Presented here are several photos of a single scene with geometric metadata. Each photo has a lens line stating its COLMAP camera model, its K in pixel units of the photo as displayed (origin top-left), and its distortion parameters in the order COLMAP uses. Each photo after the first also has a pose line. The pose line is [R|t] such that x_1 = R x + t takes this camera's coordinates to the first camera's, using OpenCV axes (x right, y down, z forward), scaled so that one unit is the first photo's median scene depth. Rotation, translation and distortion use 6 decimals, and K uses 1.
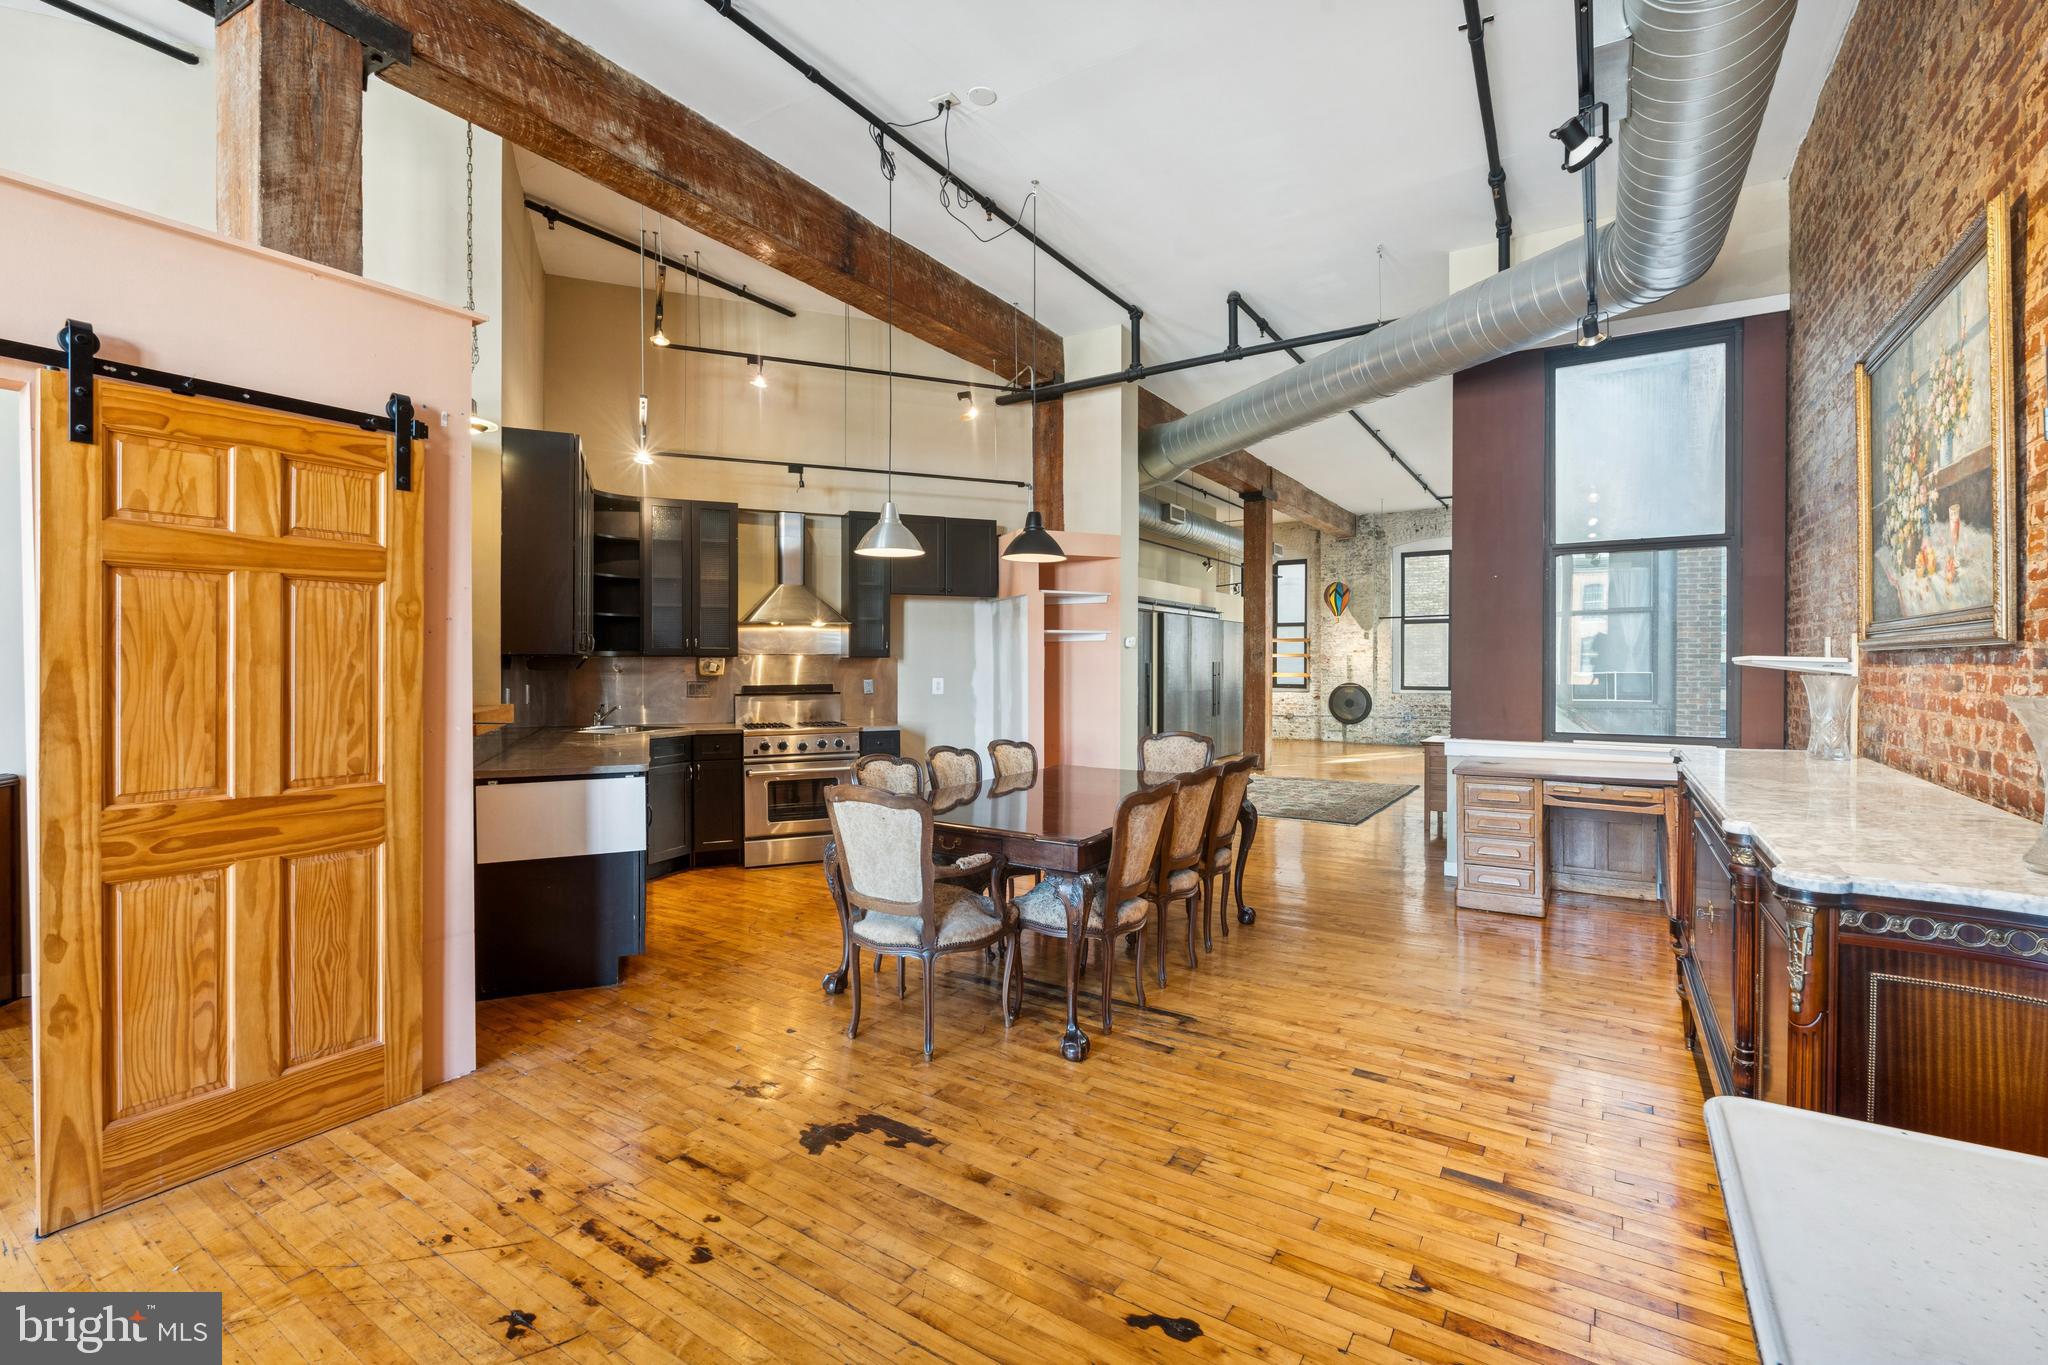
lens RADIAL K [[895.8, 0, 1023.8], [0, 895.8, 669.1], [0, 0, 1]] dist [-0.004367, 0.000063]
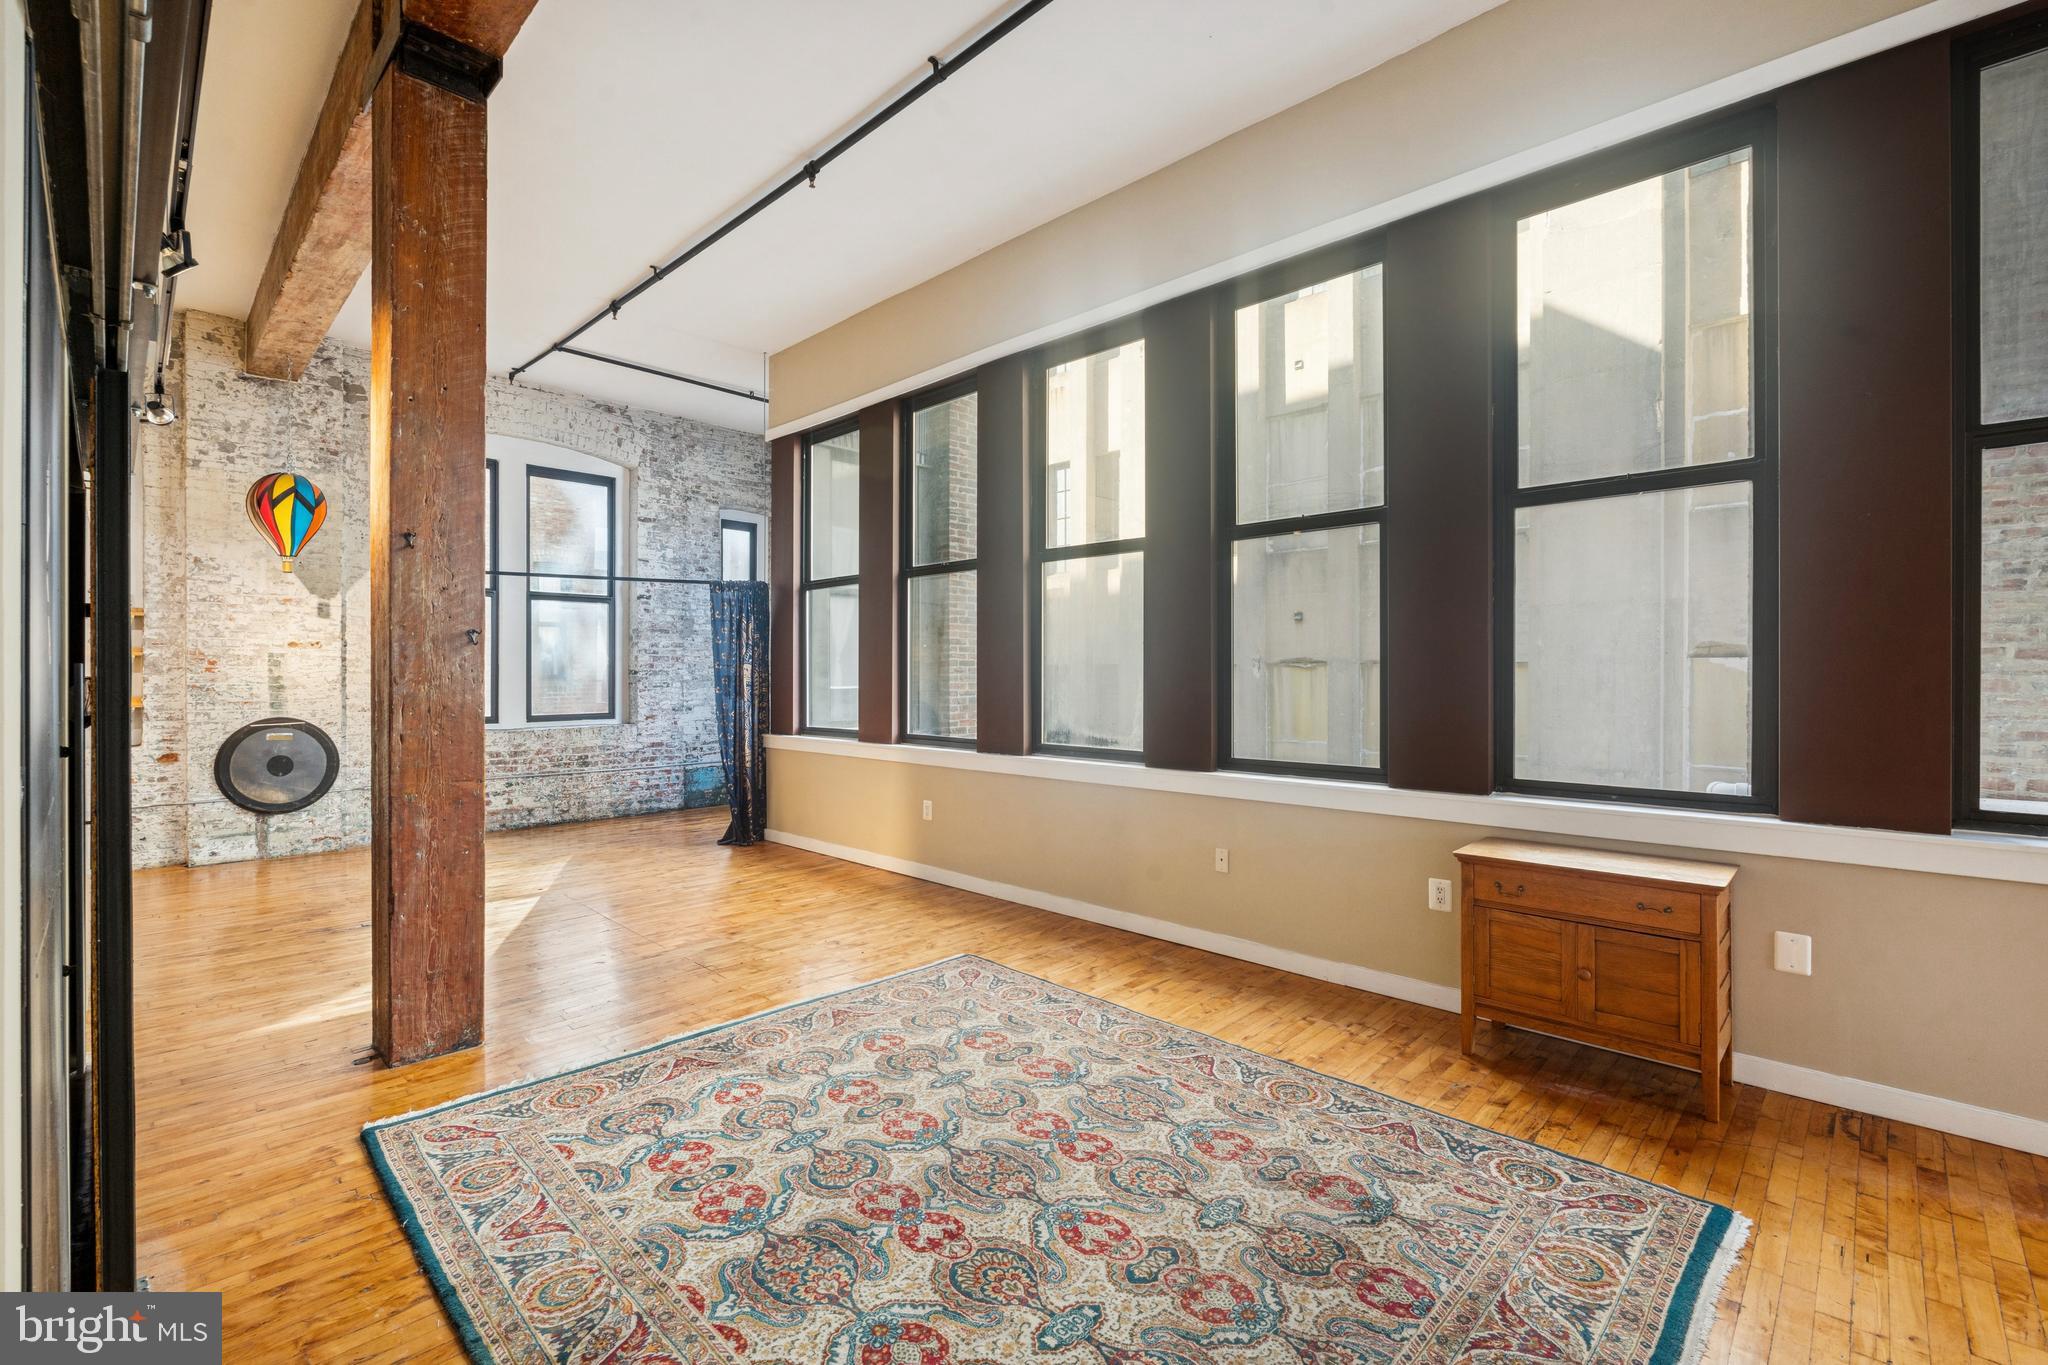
lens RADIAL K [[895.8, 0, 1016.0], [0, 895.8, 665.3], [0, 0, 1]] dist [-0.004367, 0.000063]
pose [[0.206869, 0.010013, 0.978317, 0.066022], [0.005293, 0.999922, -0.011354, -0.009802], [-0.978354, 0.007527, 0.206800, 1.954069]]
